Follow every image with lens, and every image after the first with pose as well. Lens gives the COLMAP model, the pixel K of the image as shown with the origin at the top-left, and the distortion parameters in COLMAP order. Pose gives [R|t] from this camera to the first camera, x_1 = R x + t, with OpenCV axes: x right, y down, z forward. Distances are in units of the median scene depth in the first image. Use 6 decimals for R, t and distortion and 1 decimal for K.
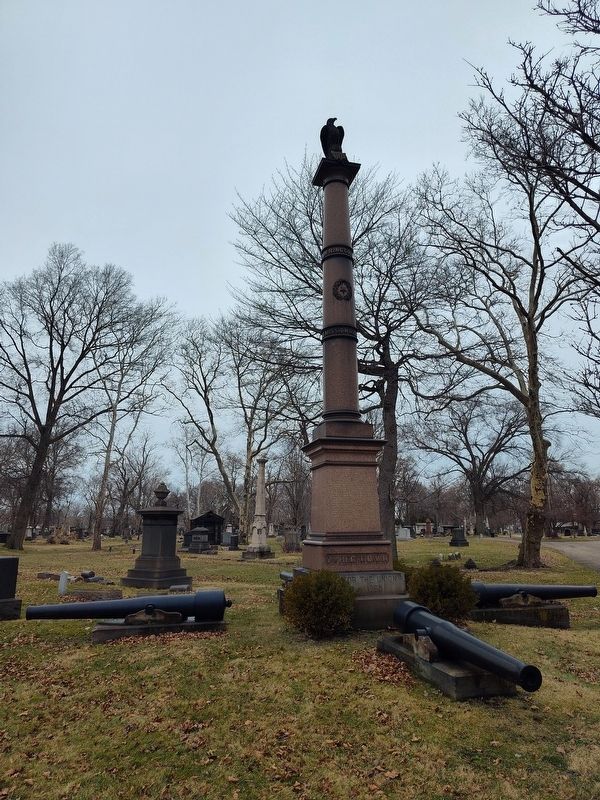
lens RADIAL K [[556.9, 0, 300.0], [0, 556.9, 400.0], [0, 0, 1]] dist [0.002251, -0.000624]
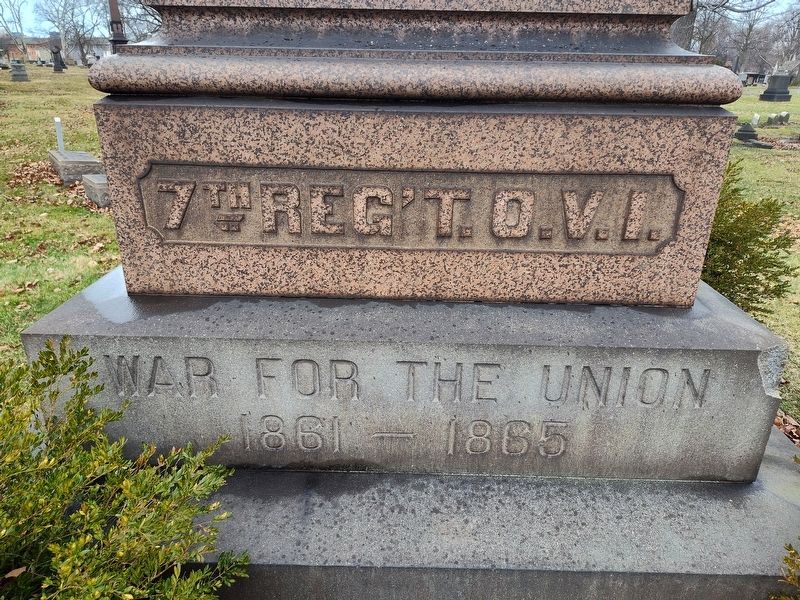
lens RADIAL K [[556.9, 0, 400.0], [0, 556.9, 300.0], [0, 0, 1]] dist [0.002251, -0.000624]
pose [[0.964501, 0.128619, -0.230639, 0.130830], [0.029372, 0.815707, 0.577719, 0.225906], [0.262440, -0.563985, 0.782973, 0.878077]]
